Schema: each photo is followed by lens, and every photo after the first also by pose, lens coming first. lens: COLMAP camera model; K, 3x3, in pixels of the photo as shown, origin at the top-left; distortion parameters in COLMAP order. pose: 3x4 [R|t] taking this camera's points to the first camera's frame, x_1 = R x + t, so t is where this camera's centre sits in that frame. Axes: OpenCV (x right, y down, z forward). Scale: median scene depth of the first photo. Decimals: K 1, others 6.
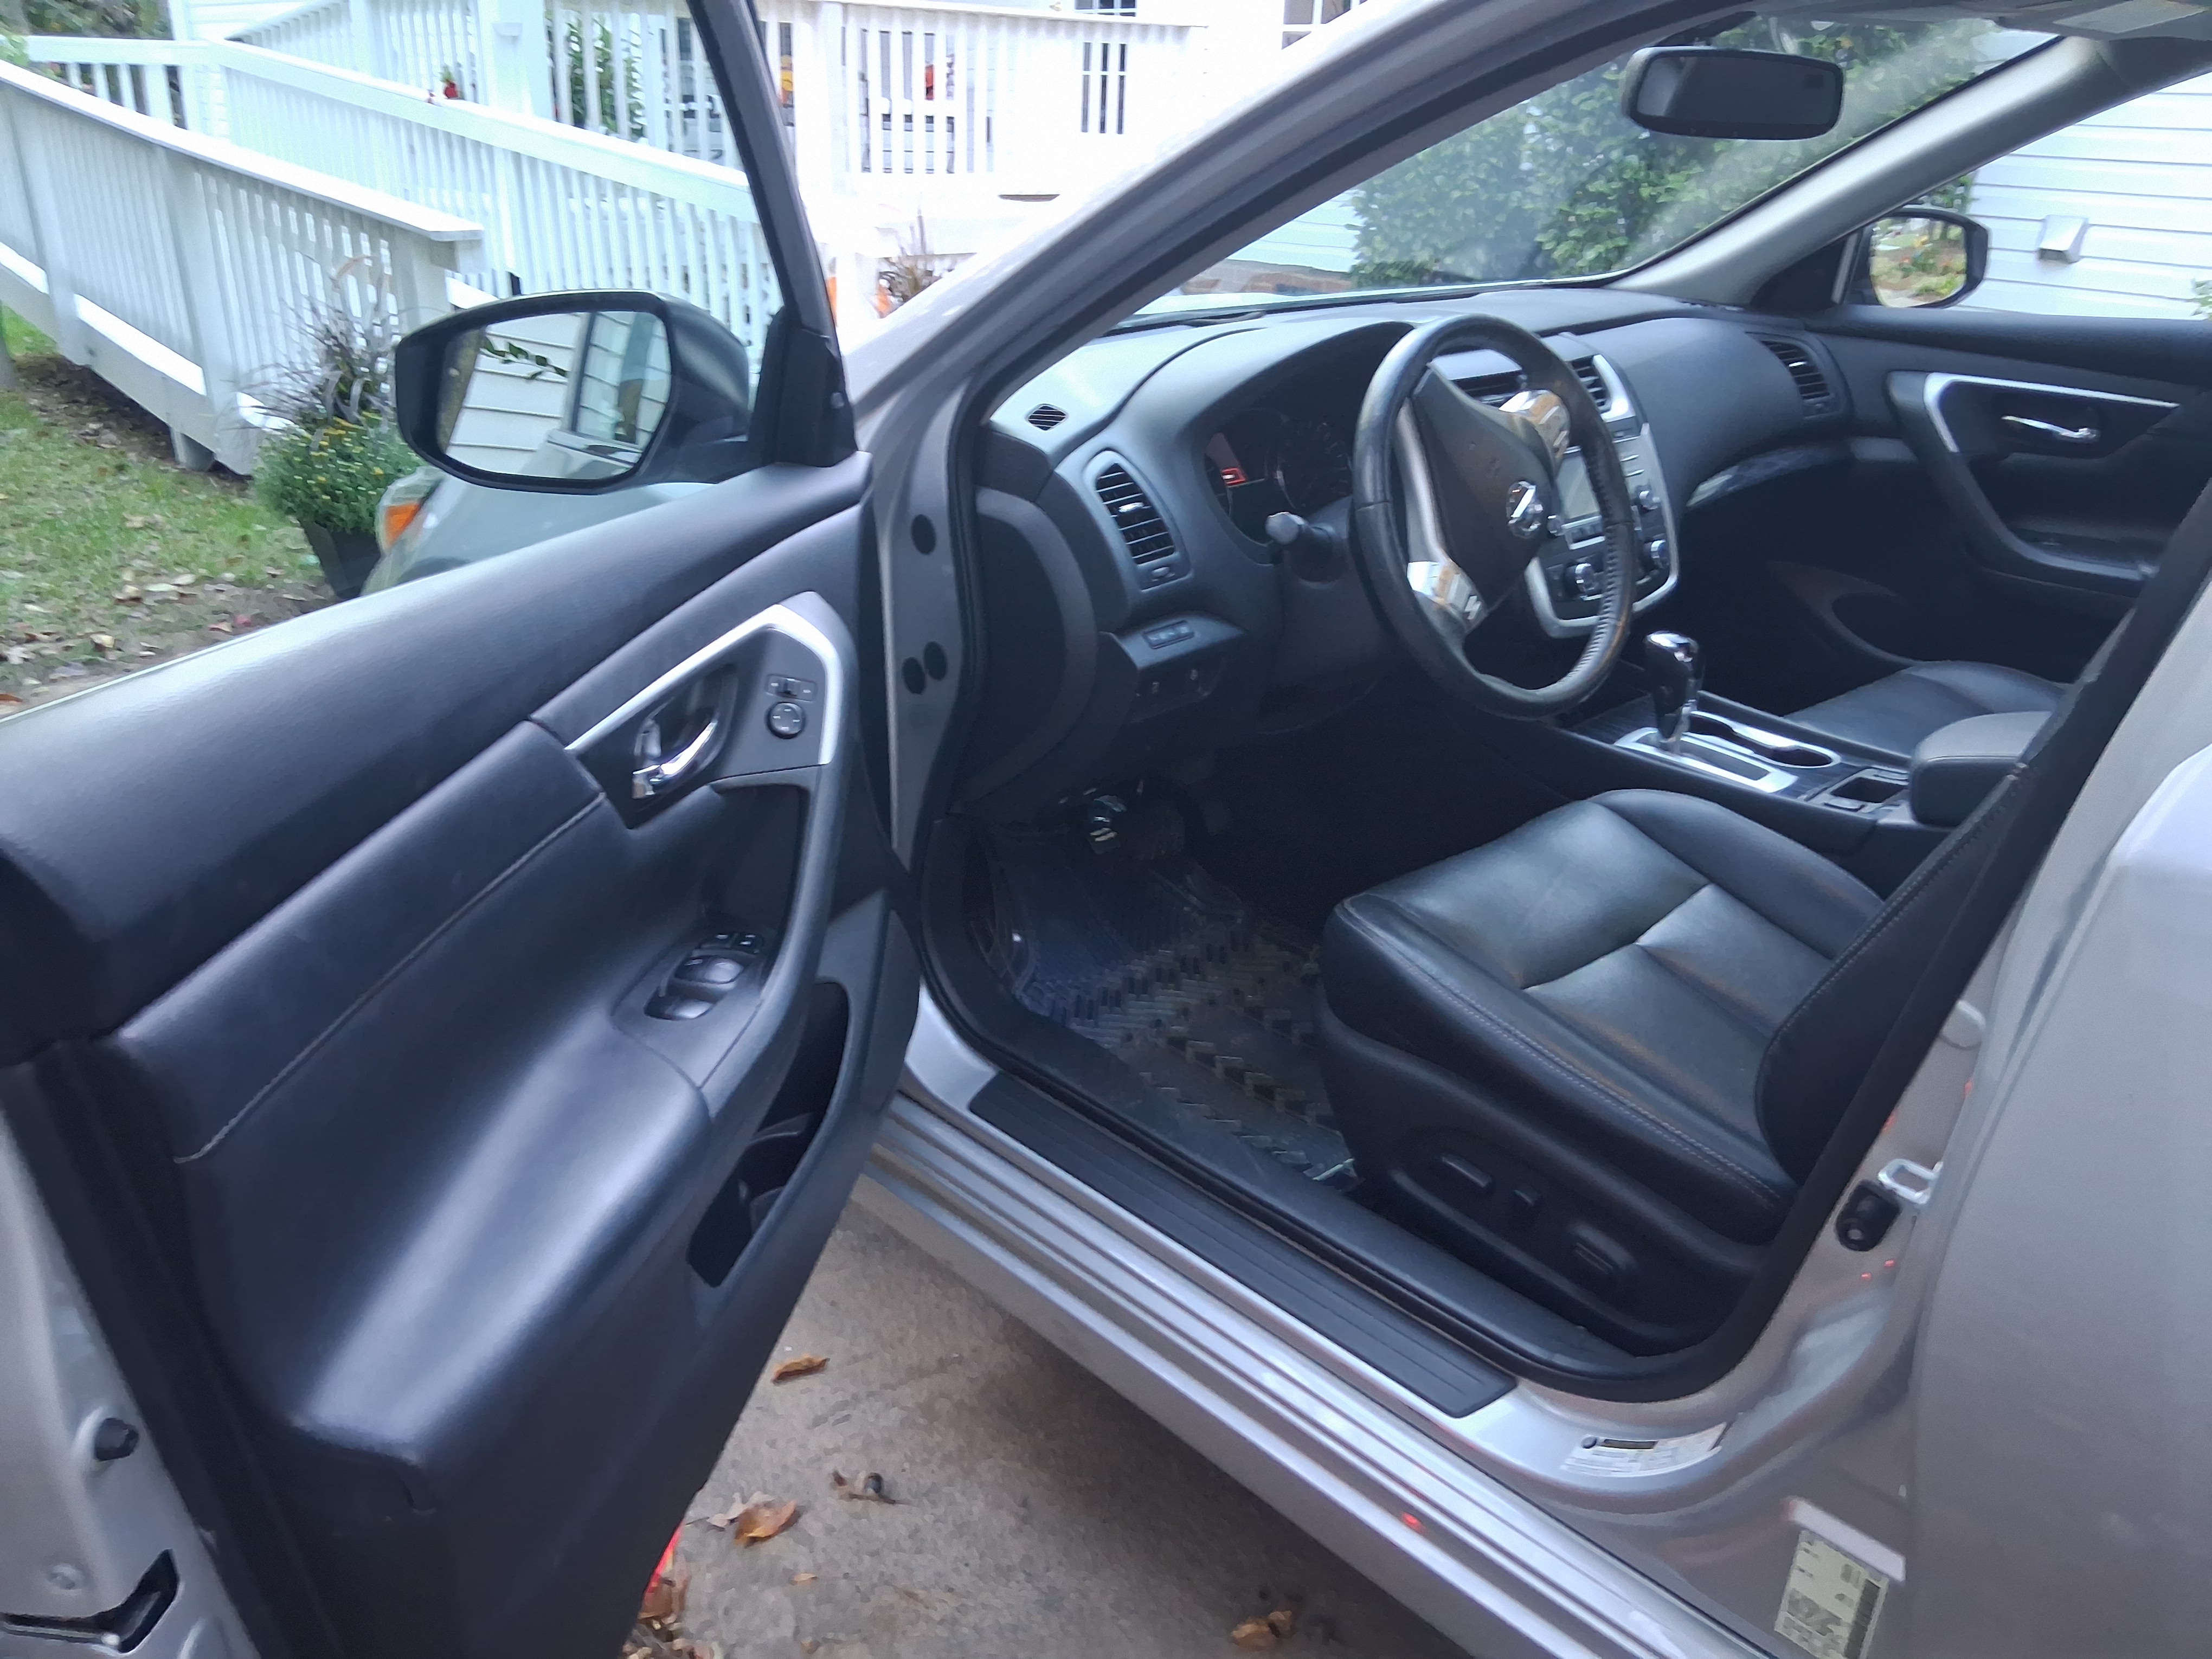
lens RADIAL K [[1676.8, 0, 955.8], [0, 1676.8, 824.3], [0, 0, 1]] dist [0.079654, -0.105946]
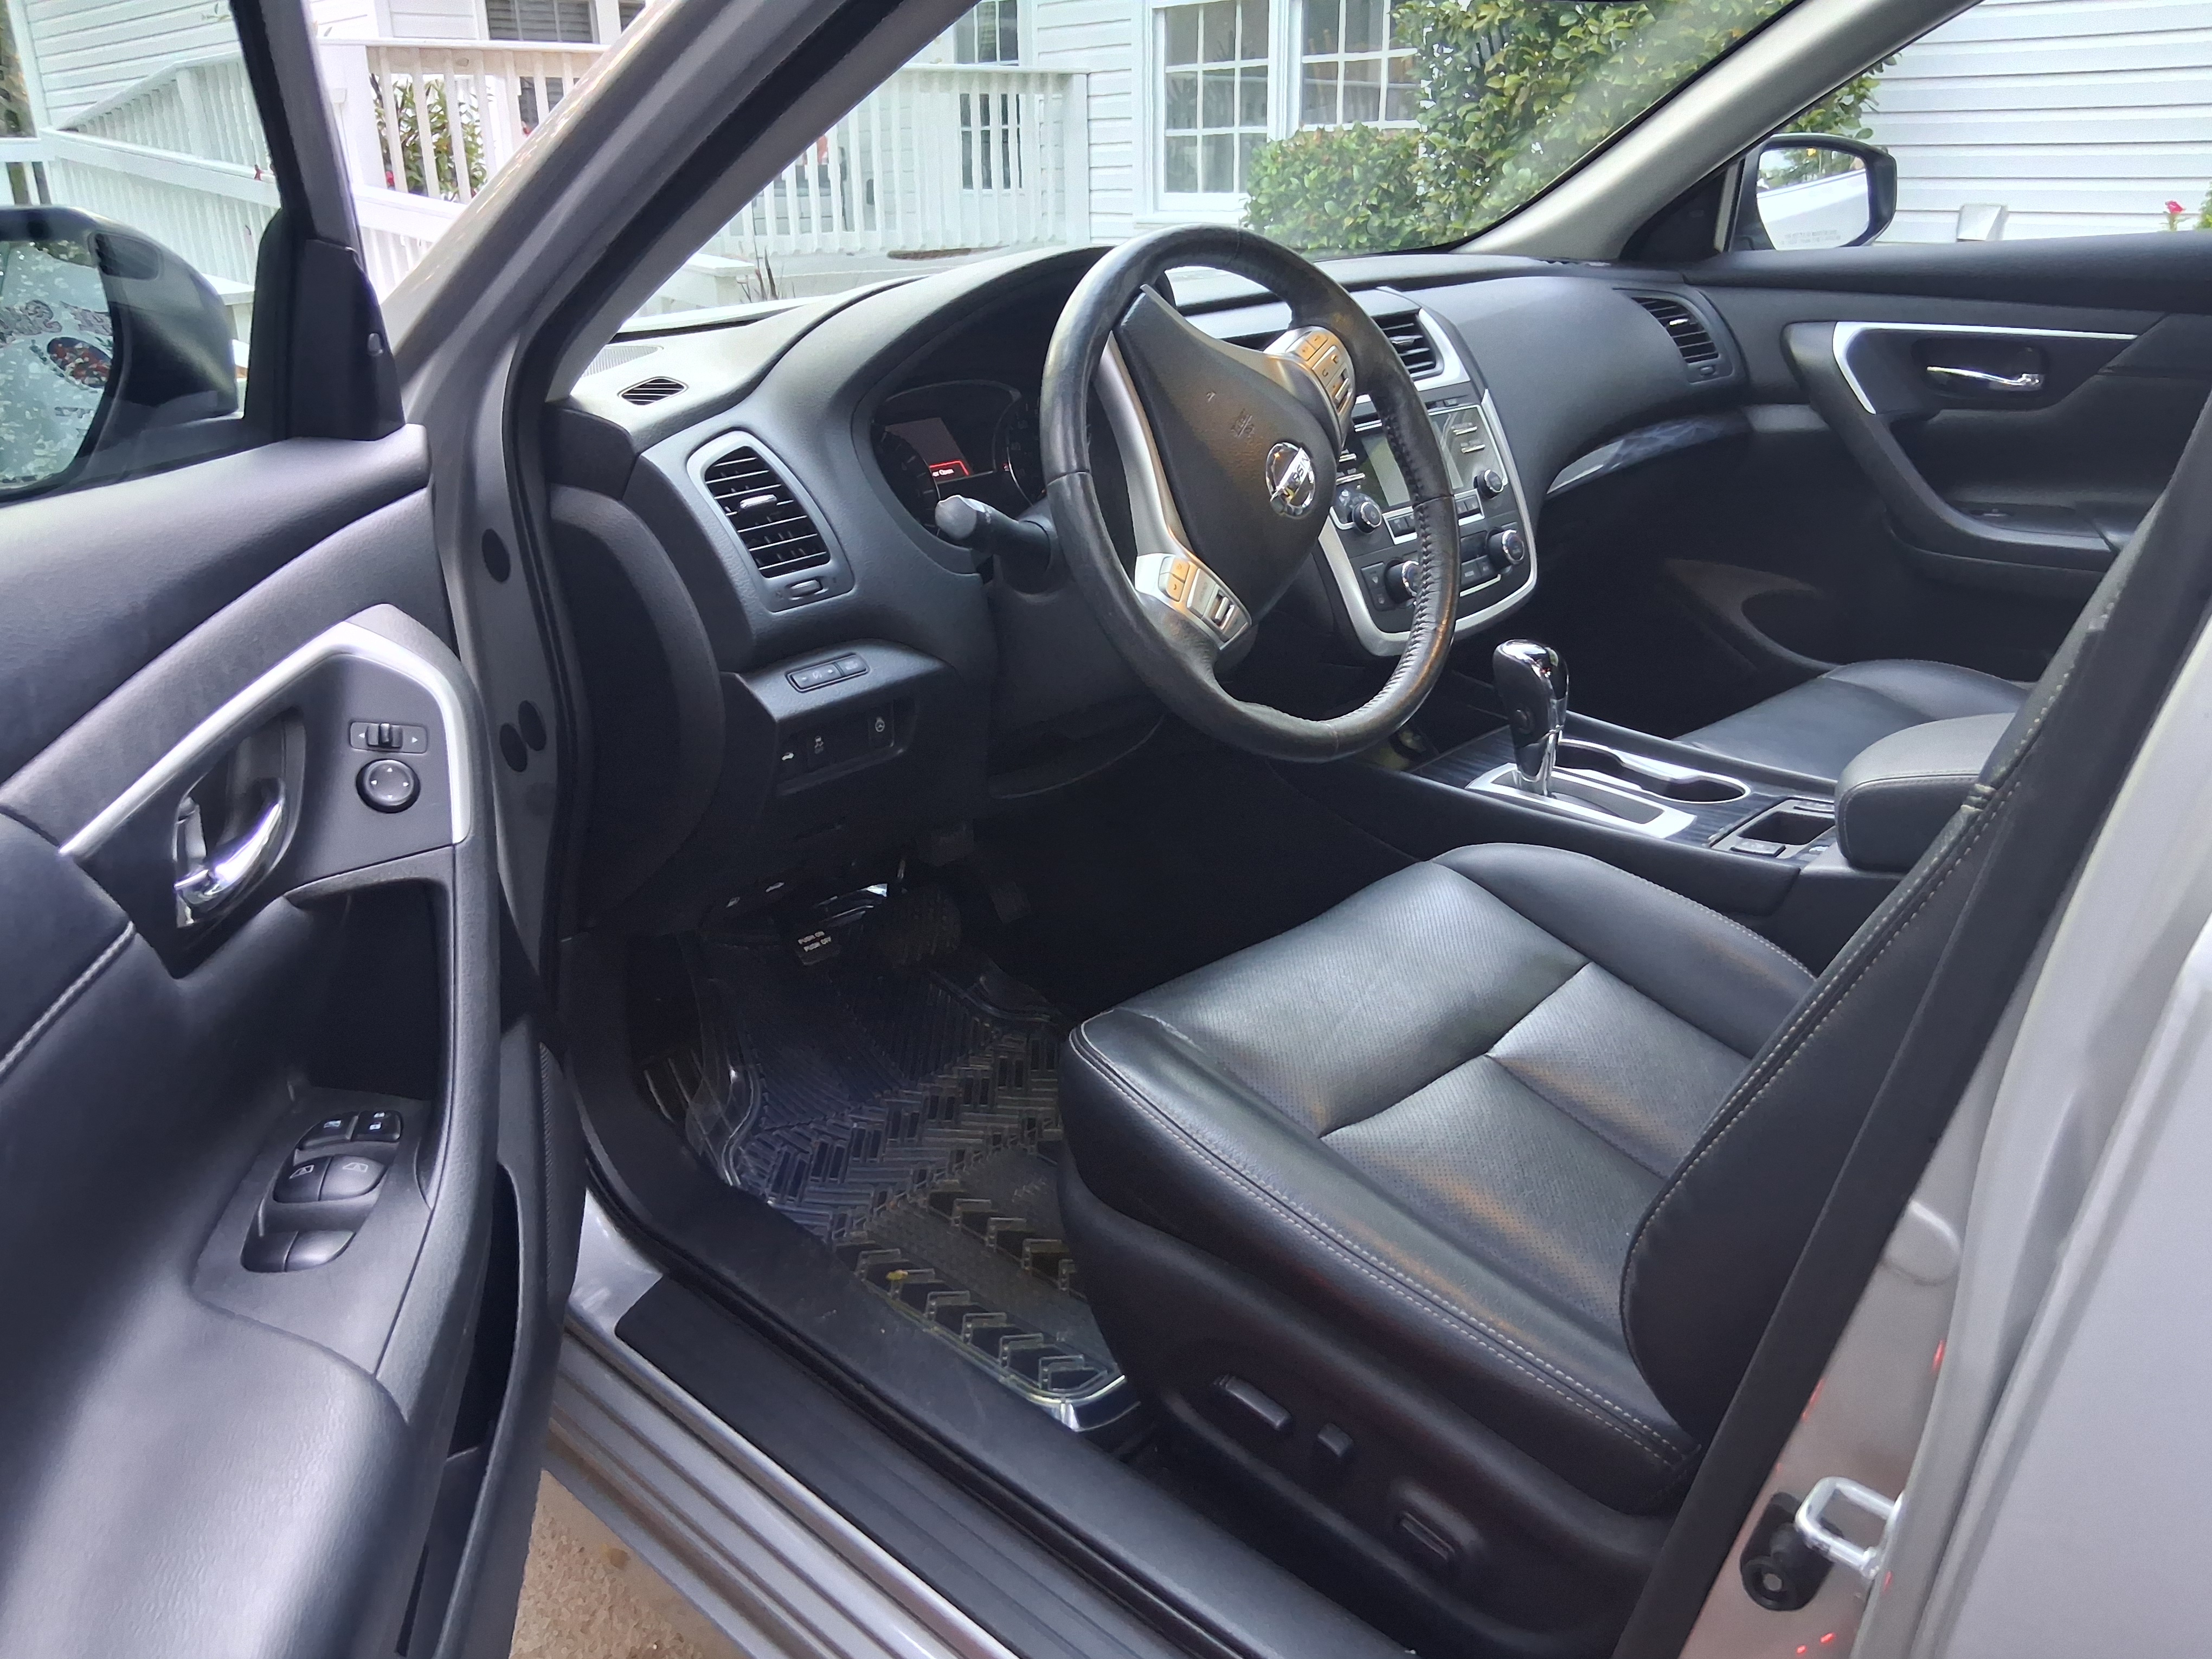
lens RADIAL K [[1676.8, 0, 955.8], [0, 1676.8, 824.3], [0, 0, 1]] dist [0.079654, -0.105946]
pose [[0.998297, -0.056110, 0.015956, 0.147744], [0.056763, 0.997419, -0.043959, -0.009590], [-0.013448, 0.044790, 0.998906, 0.235792]]
